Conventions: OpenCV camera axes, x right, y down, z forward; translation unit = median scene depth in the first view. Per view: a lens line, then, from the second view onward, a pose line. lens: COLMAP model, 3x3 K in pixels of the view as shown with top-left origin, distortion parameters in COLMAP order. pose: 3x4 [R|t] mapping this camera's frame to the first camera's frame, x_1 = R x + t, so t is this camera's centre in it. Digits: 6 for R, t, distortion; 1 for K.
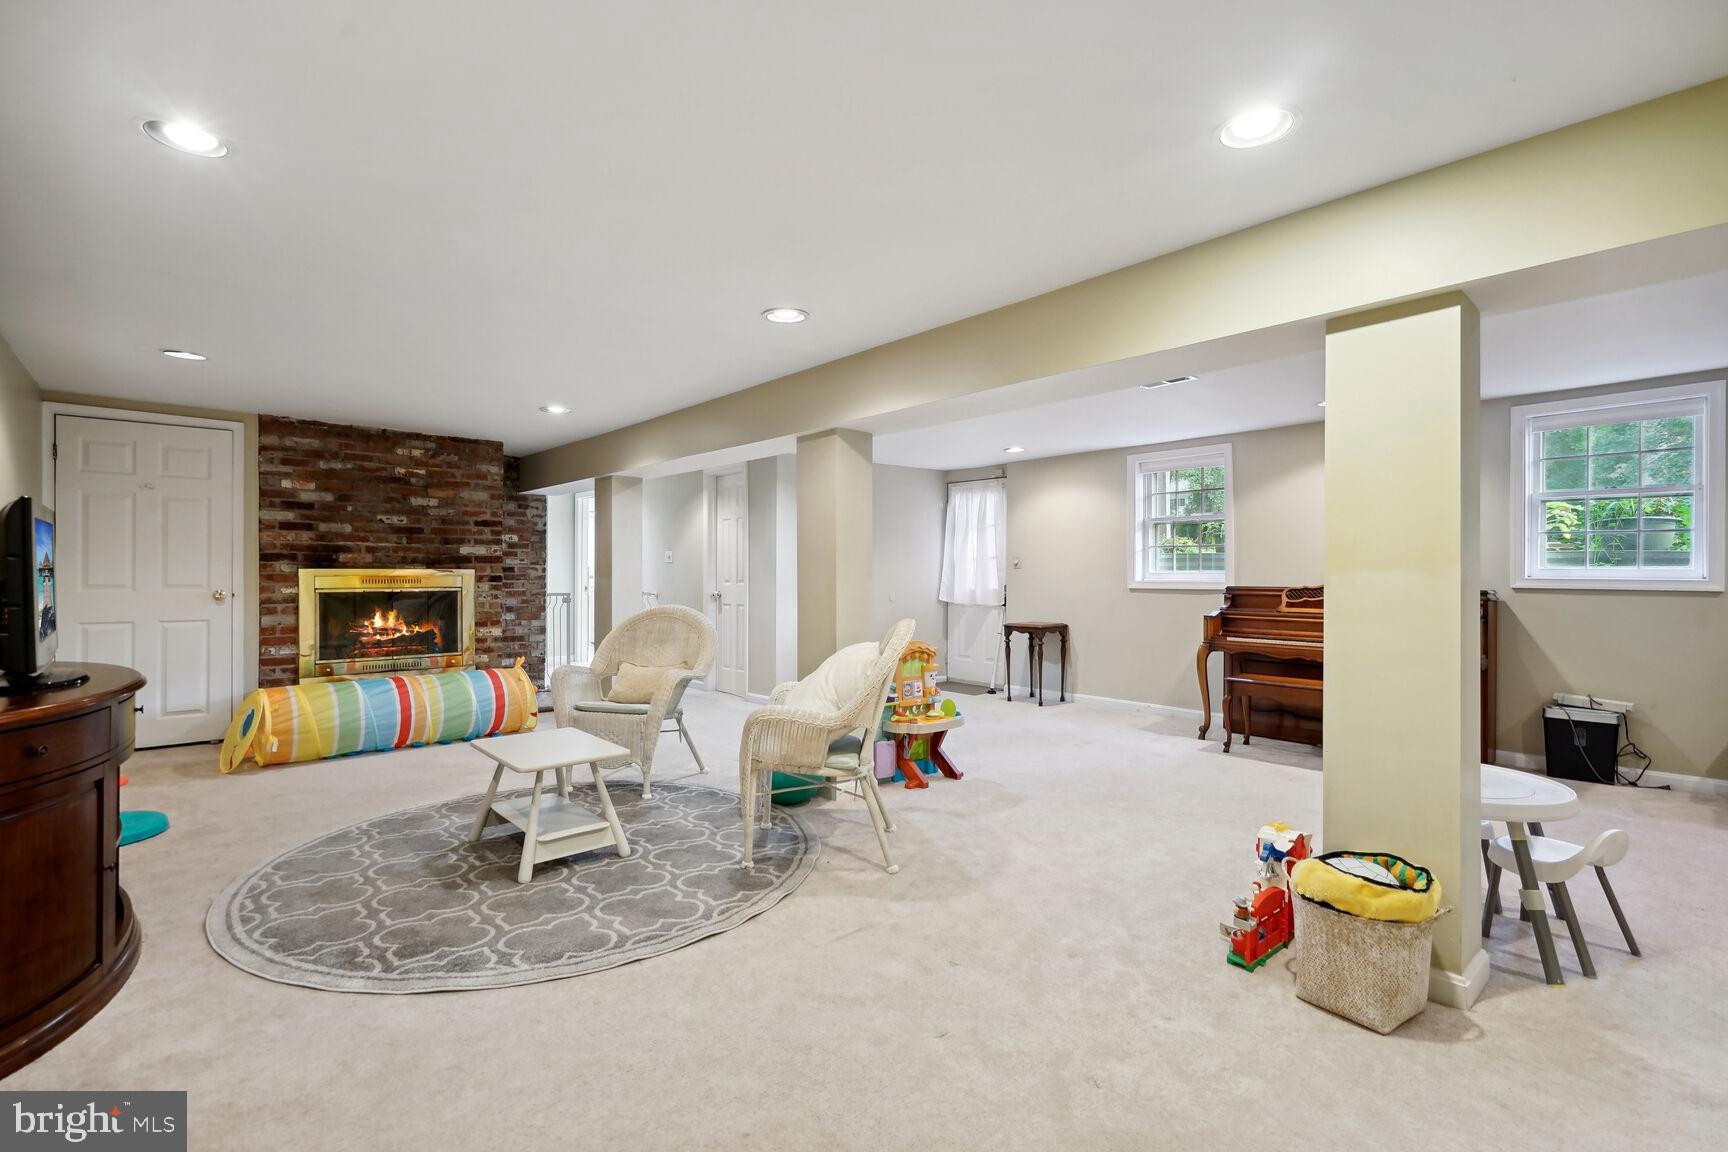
lens RADIAL K [[793.3, 0, 856.3], [0, 793.3, 580.2], [0, 0, 1]] dist [-0.001866, 0.000015]
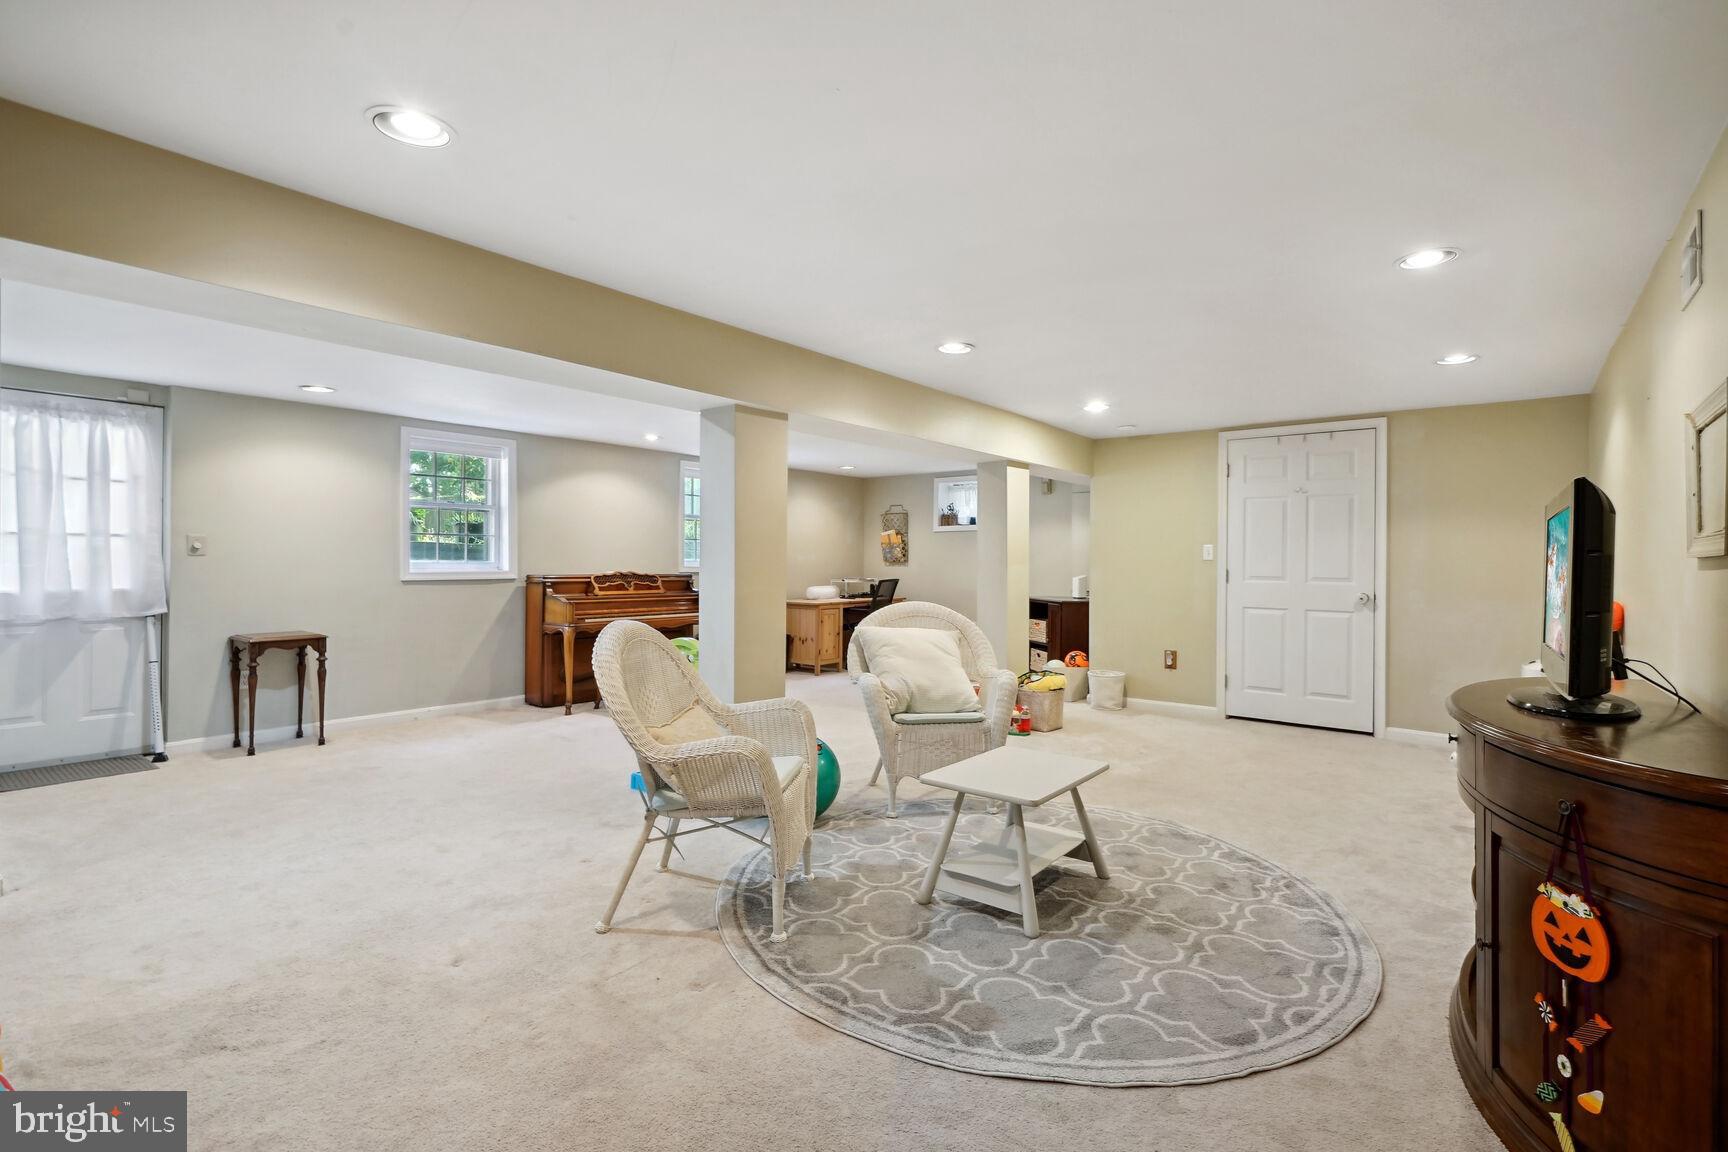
lens RADIAL K [[819.3, 0, 860.4], [0, 819.3, 566.5], [0, 0, 1]] dist [-0.003354, -0.000365]
pose [[-0.189660, -0.007403, 0.981822, -0.581055], [0.004524, 0.999954, 0.008413, -0.009626], [-0.981839, 0.006037, -0.189618, 0.632466]]
